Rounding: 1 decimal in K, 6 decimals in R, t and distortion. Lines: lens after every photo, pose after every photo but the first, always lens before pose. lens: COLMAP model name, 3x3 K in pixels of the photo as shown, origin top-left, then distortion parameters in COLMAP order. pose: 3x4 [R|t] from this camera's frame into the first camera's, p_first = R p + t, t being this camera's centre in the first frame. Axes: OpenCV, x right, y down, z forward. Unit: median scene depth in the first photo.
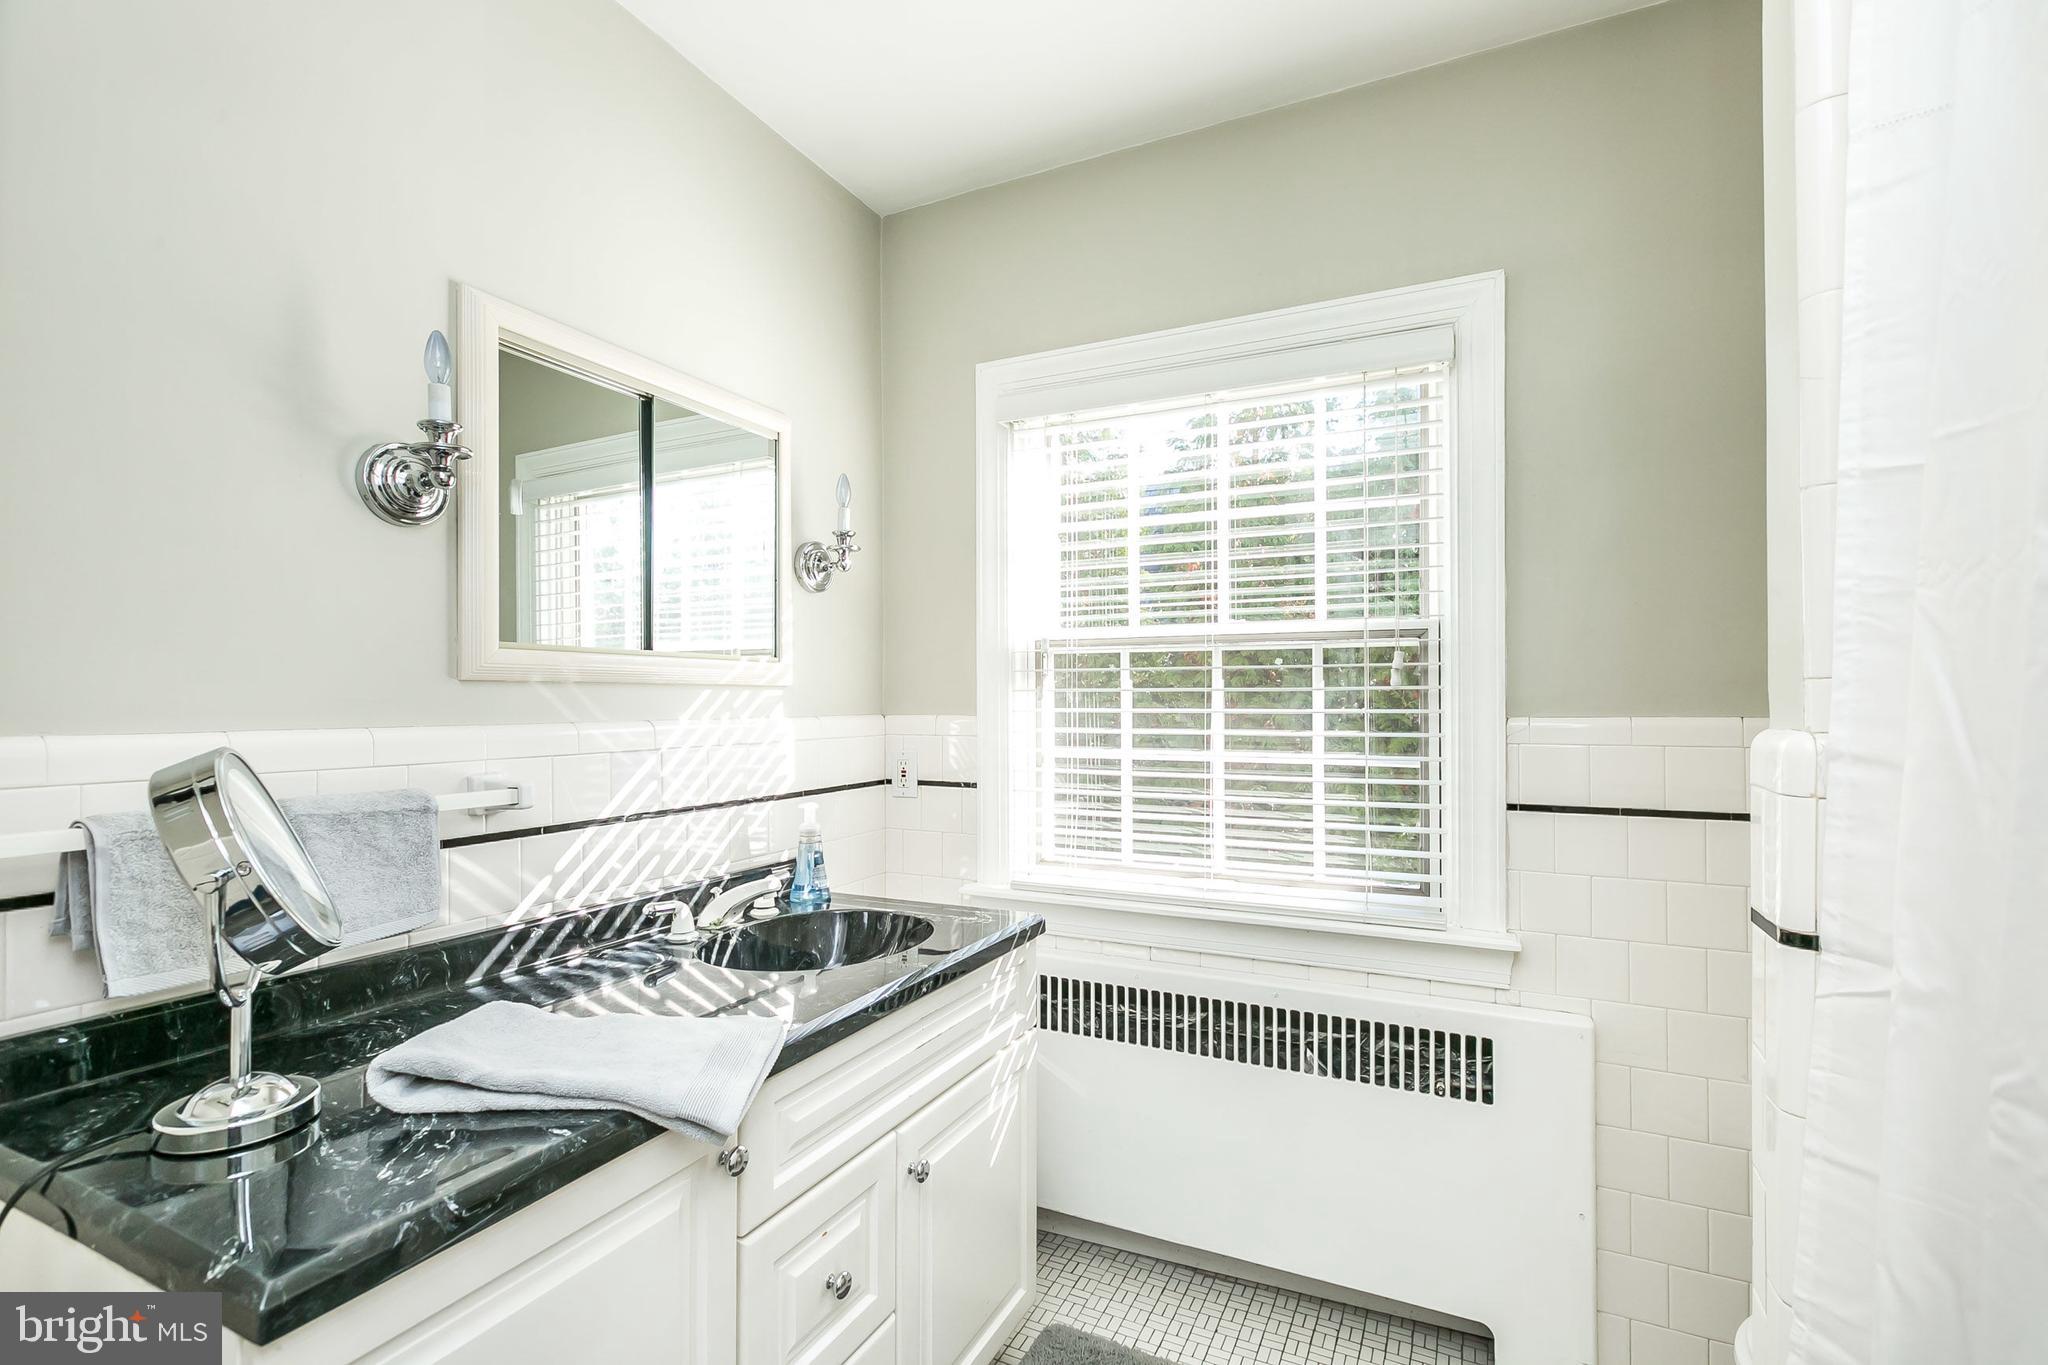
lens RADIAL K [[942.3, 0, 1024.0], [0, 942.3, 682.5], [0, 0, 1]] dist [0.002718, 0.000609]
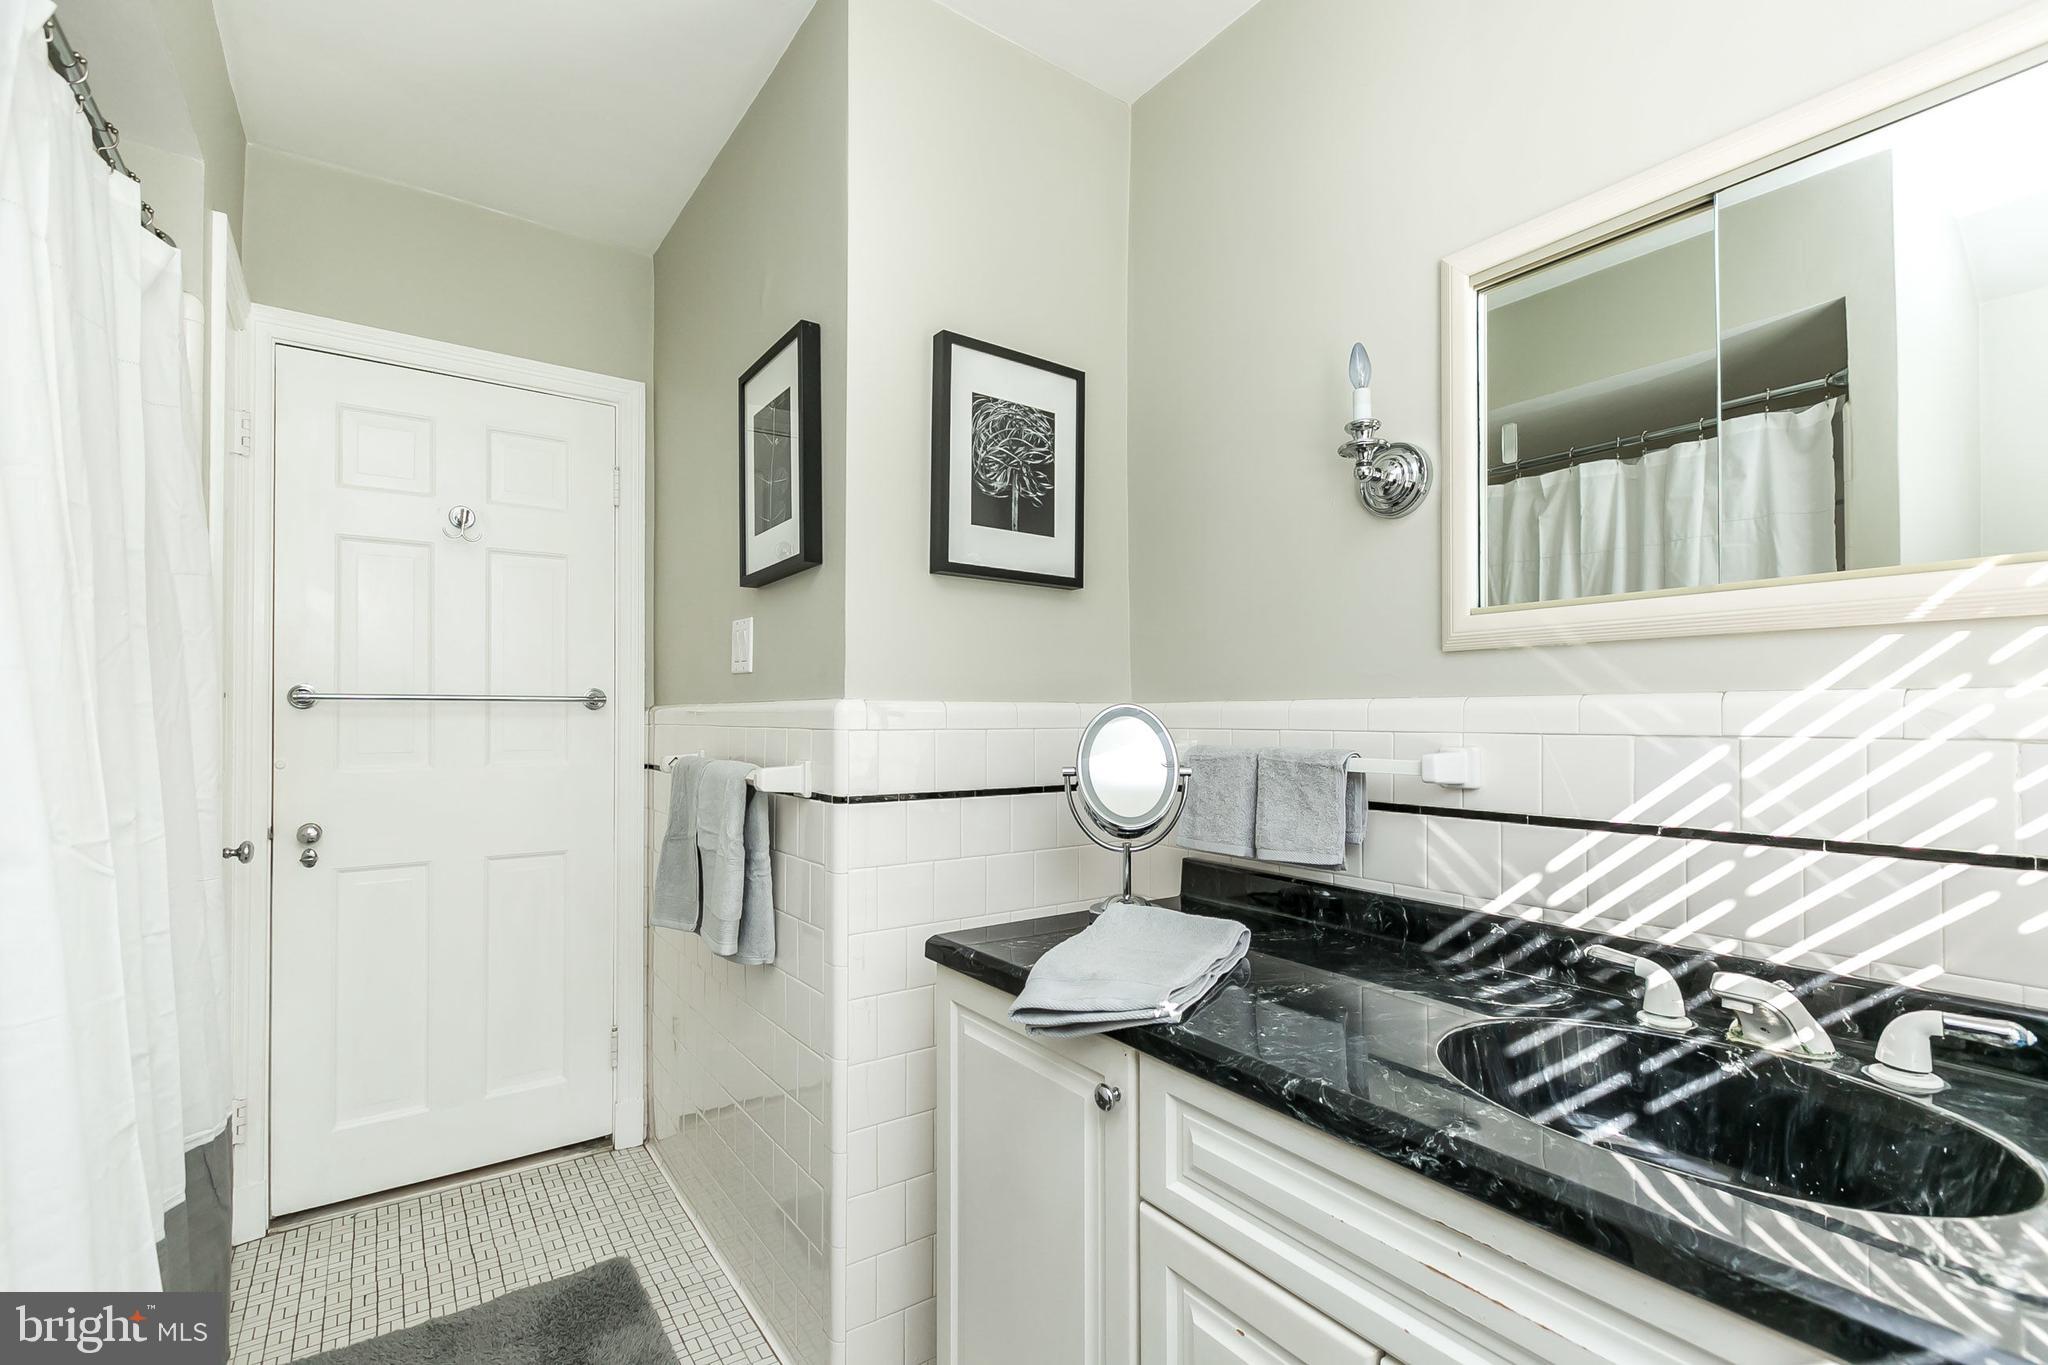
lens RADIAL K [[942.3, 0, 1024.0], [0, 942.3, 682.5], [0, 0, 1]] dist [0.002718, 0.000609]
pose [[-0.484830, -0.032261, -0.874013, 0.466576], [0.015196, 0.998858, -0.045298, 0.063463], [0.874476, -0.035243, -0.483786, 1.012375]]
